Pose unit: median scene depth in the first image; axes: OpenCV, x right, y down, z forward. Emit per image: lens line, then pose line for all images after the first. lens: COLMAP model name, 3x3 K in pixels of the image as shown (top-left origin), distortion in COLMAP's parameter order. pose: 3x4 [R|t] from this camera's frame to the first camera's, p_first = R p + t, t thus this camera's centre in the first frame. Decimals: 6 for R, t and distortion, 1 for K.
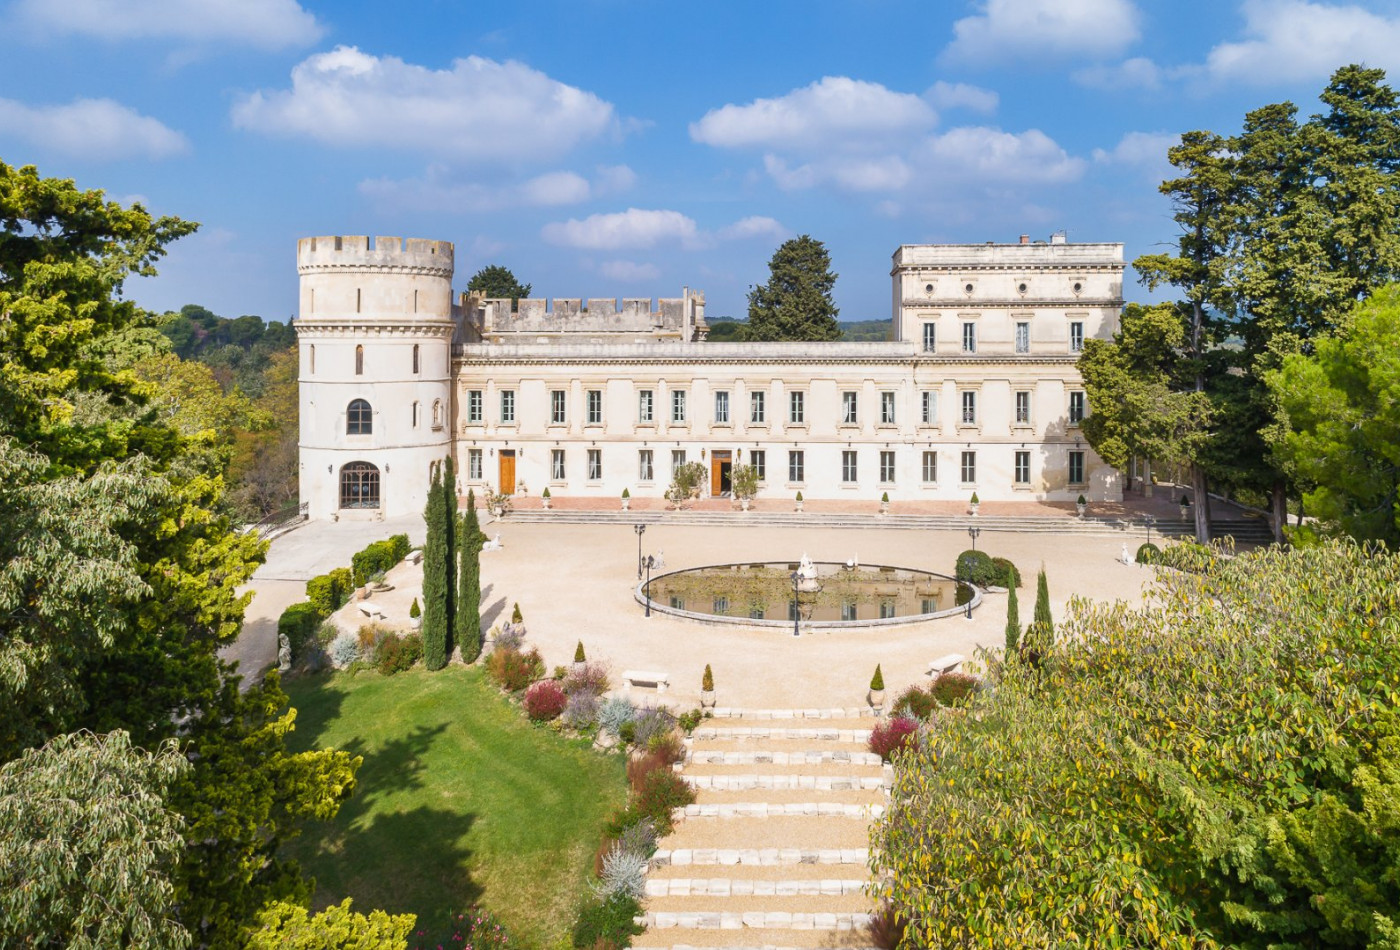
lens RADIAL K [[985.7, 0, 703.9], [0, 985.7, 475.2], [0, 0, 1]] dist [0.033391, 0.001499]
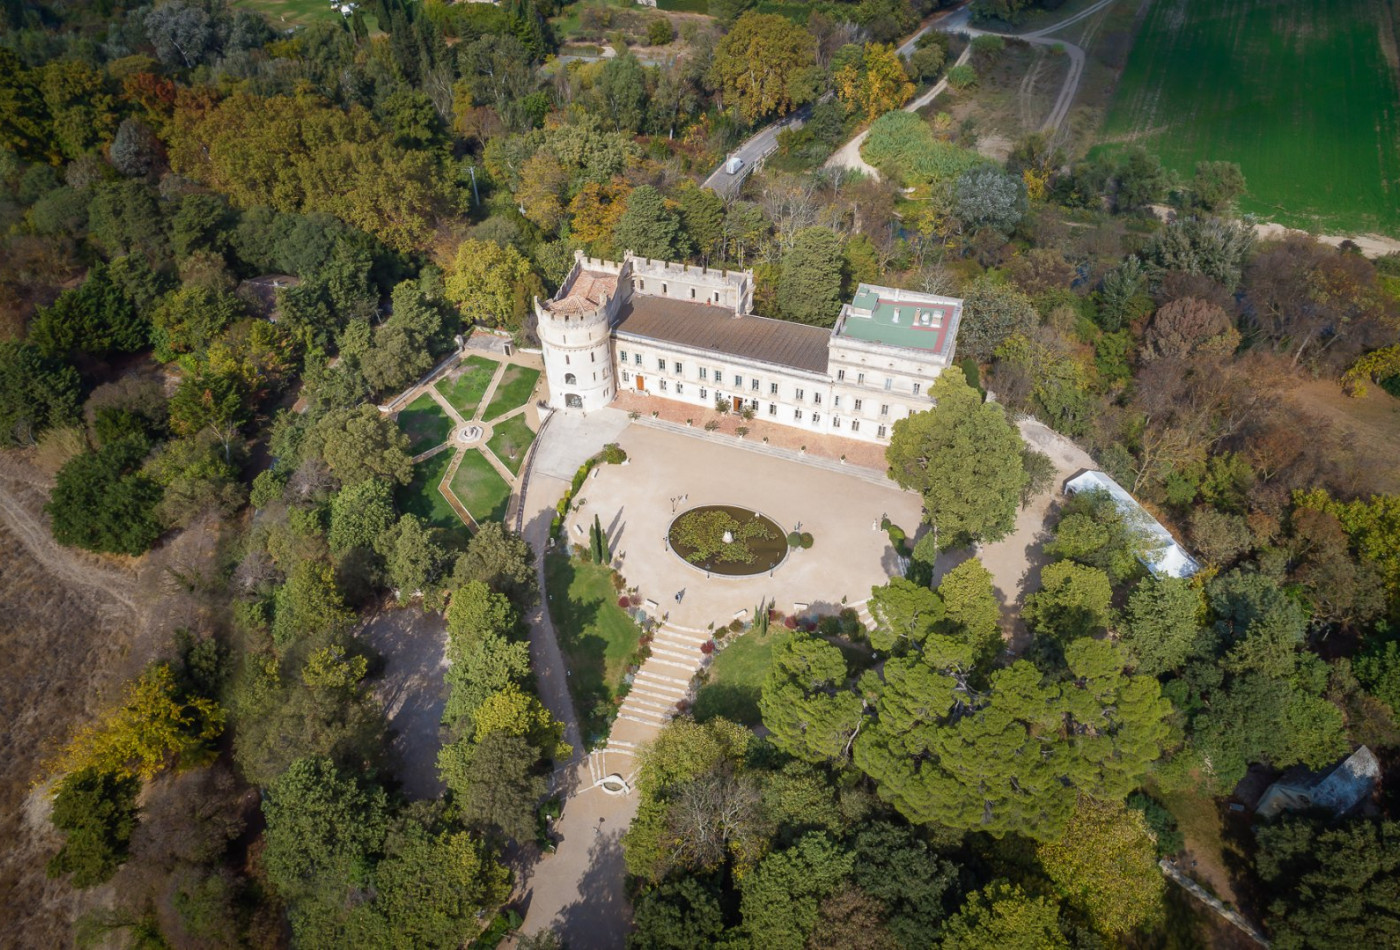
lens RADIAL K [[985.7, 0, 699.0], [0, 985.7, 475.4], [0, 0, 1]] dist [0.033391, 0.001499]
pose [[0.964336, 0.185015, -0.189277, 0.362672], [0.000641, 0.713477, 0.700678, -1.363521], [0.264680, -0.675811, 0.687913, -0.548111]]
